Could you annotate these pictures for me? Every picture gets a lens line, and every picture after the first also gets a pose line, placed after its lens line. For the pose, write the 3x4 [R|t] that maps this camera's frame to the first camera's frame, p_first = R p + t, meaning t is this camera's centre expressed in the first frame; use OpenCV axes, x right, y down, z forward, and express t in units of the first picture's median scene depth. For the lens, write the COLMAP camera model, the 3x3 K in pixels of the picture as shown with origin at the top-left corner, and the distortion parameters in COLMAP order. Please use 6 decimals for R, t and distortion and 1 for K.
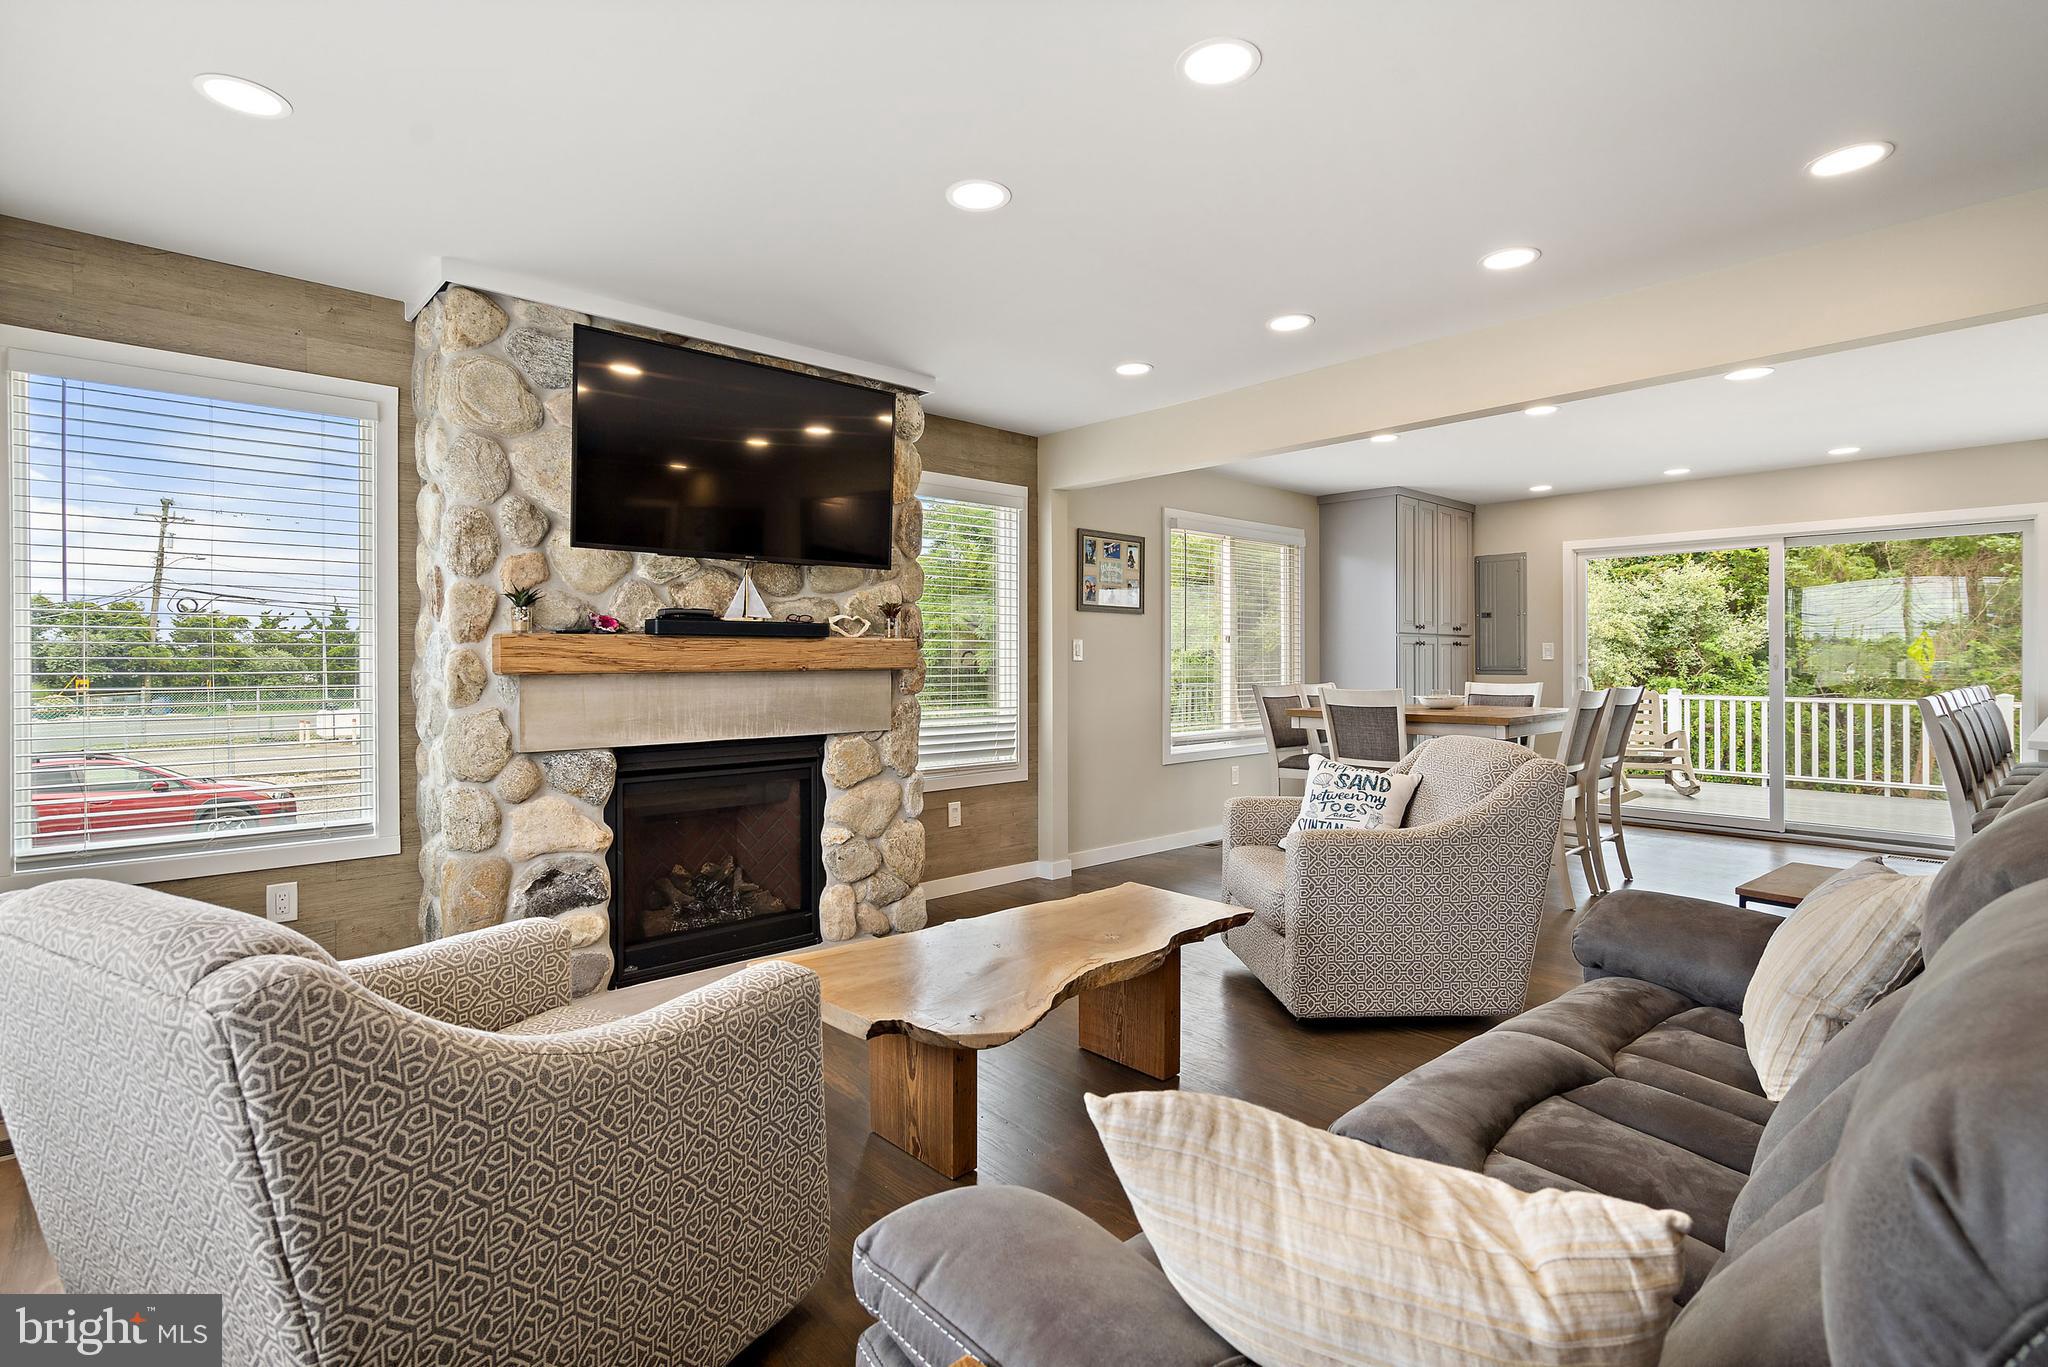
lens RADIAL K [[971.2, 0, 1016.8], [0, 971.2, 659.7], [0, 0, 1]] dist [0.001502, 0.000871]
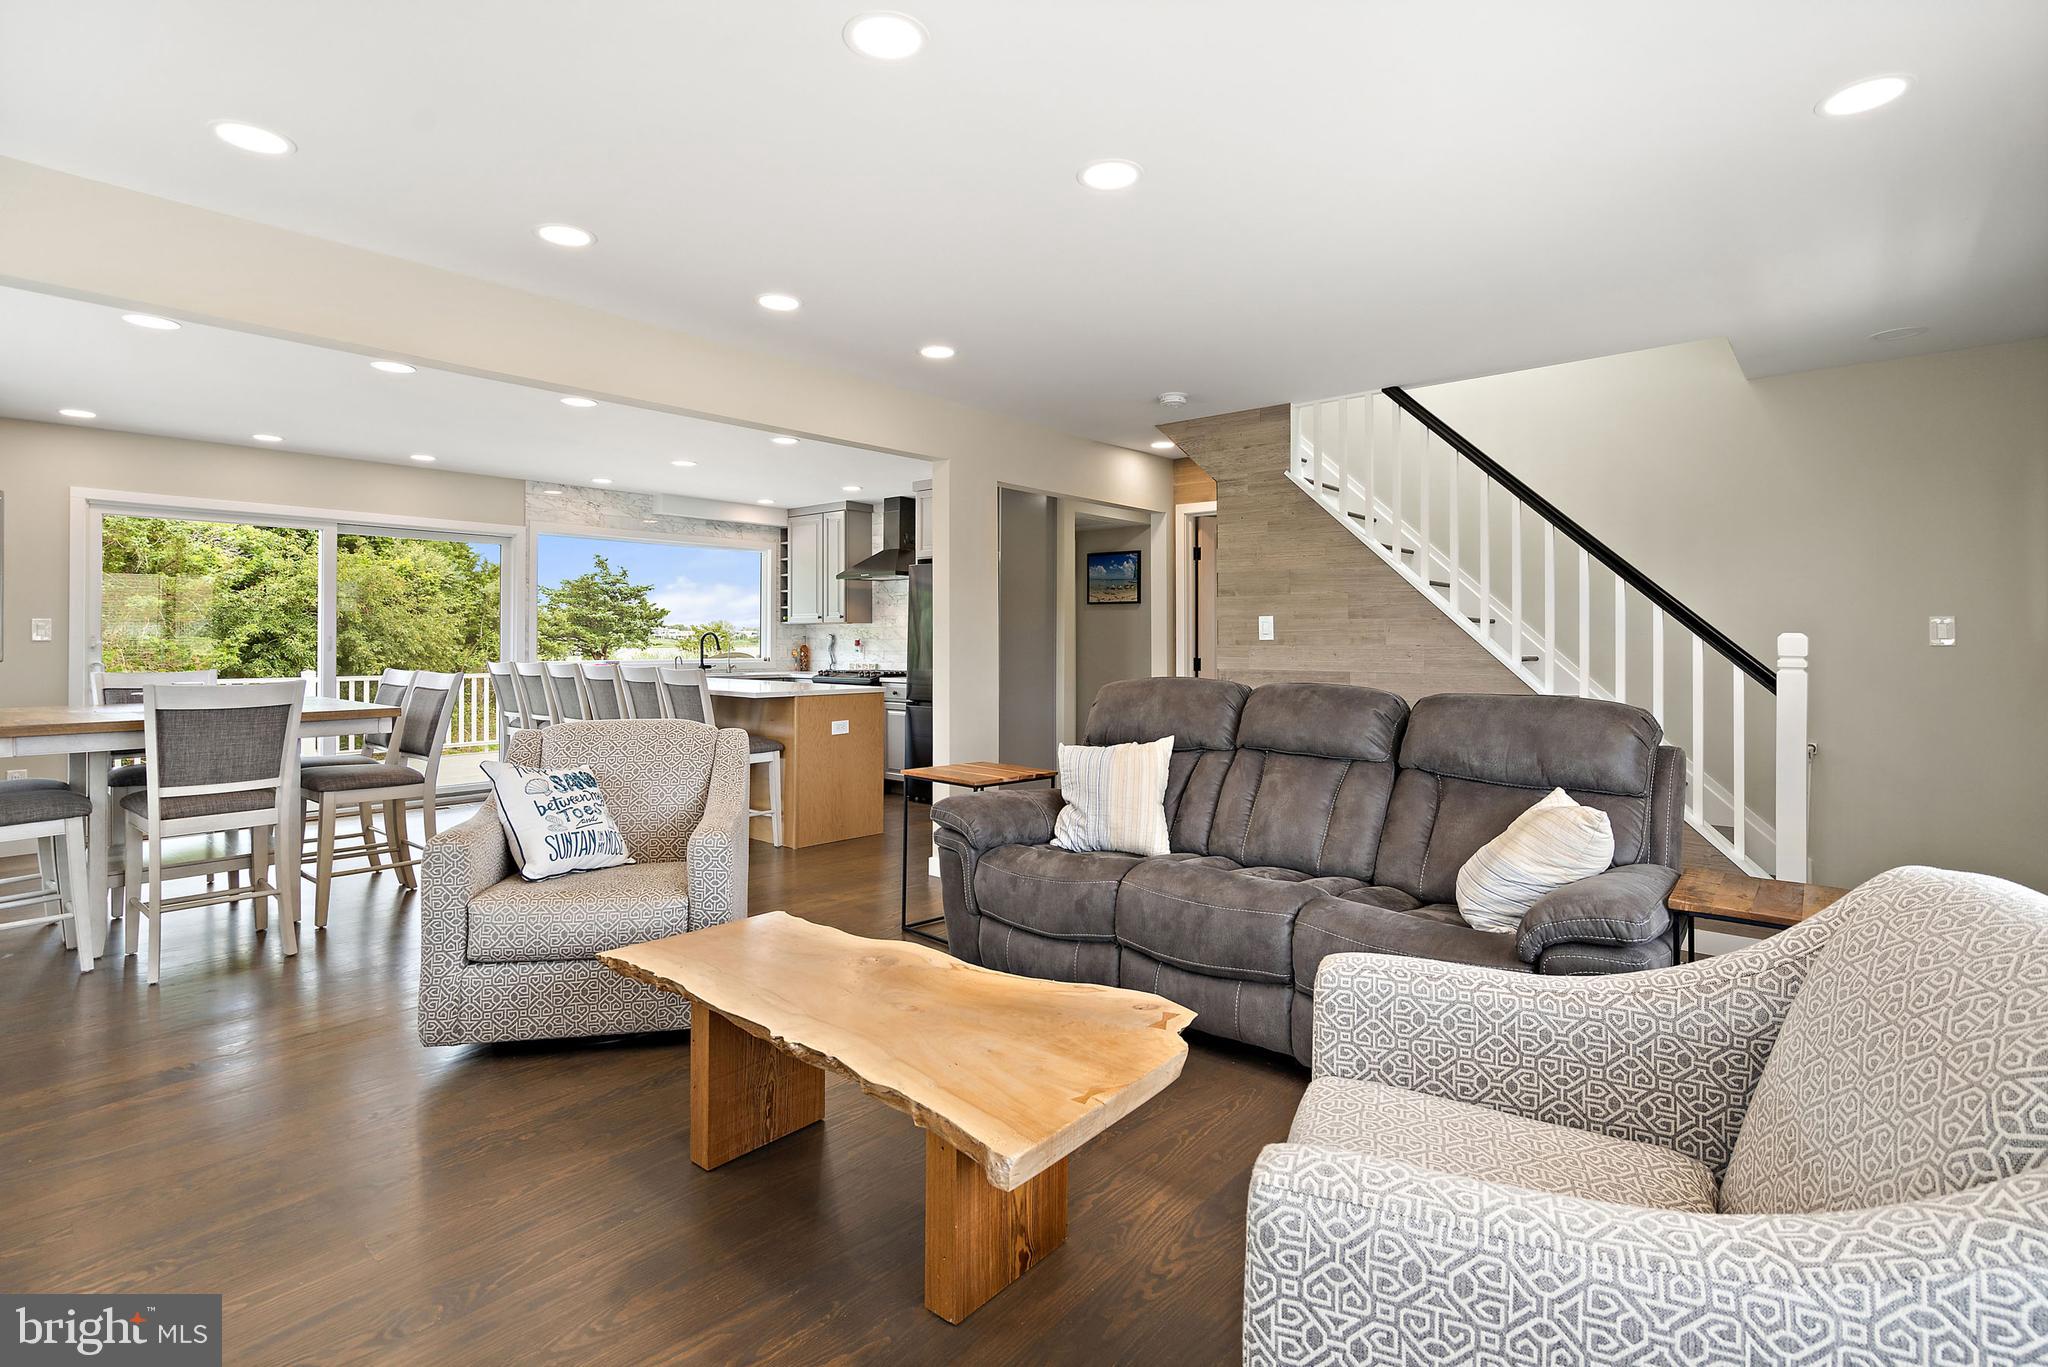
lens RADIAL K [[977.1, 0, 1029.8], [0, 977.1, 634.1], [0, 0, 1]] dist [0.002086, 0.001268]
pose [[-0.114829, 0.007160, 0.993359, -0.291011], [-0.001208, 0.999972, -0.007347, -0.000881], [-0.993385, -0.002044, -0.114817, 0.344806]]
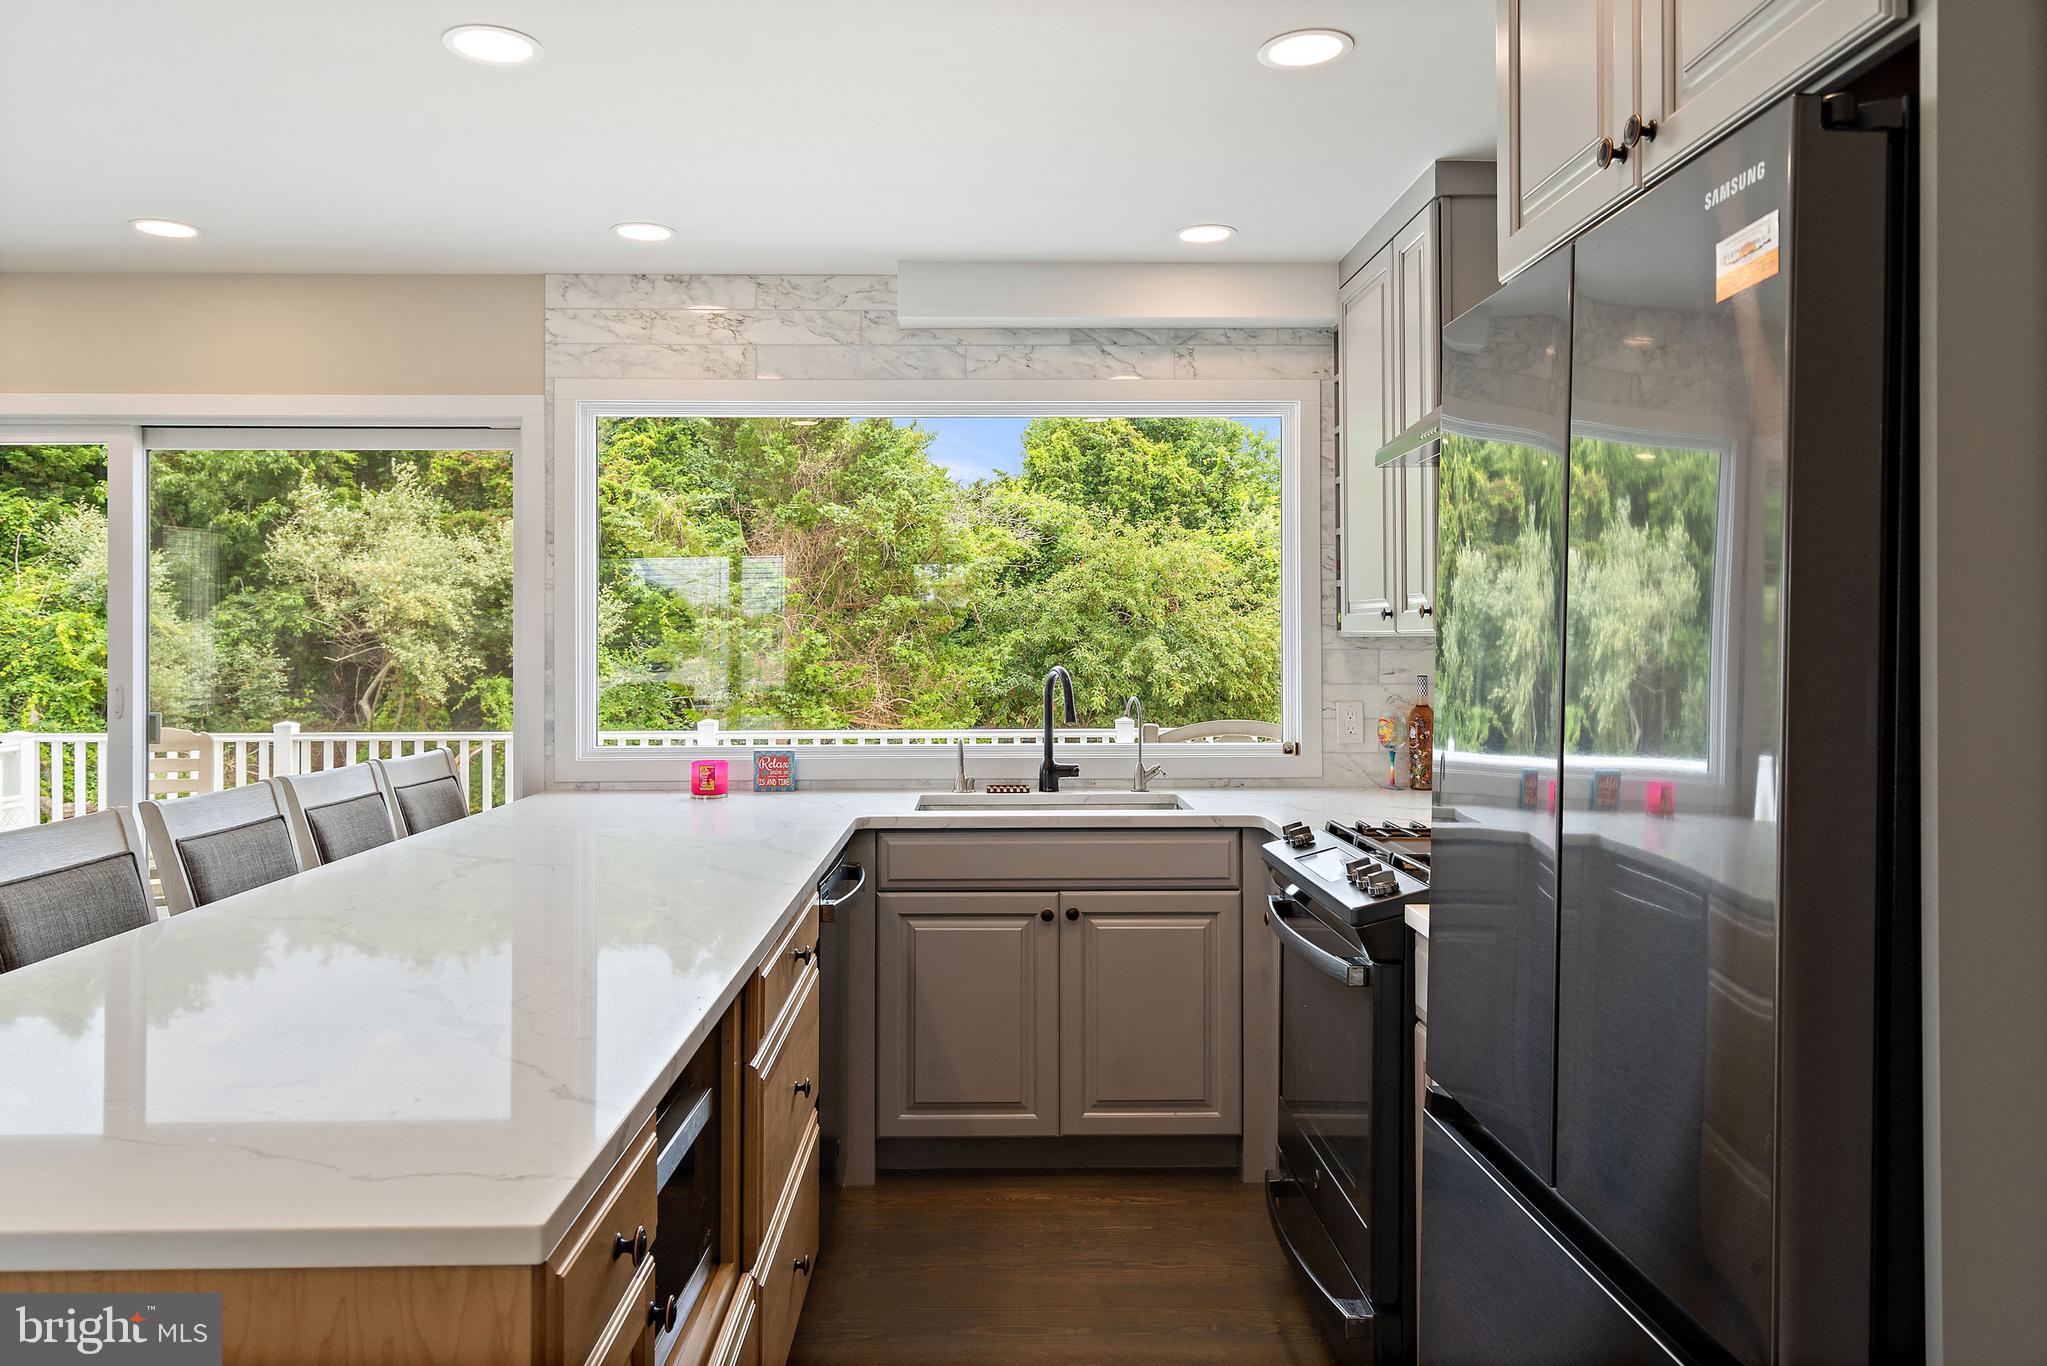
lens RADIAL K [[1437.0, 0, 998.1], [0, 1437.0, 595.6], [0, 0, 1]] dist [0.003387, 0.002679]
pose [[0.662713, 0.022050, 0.748549, 0.492391], [0.003965, 0.999449, -0.032951, -0.021248], [-0.748863, 0.024805, 0.662261, 0.235636]]
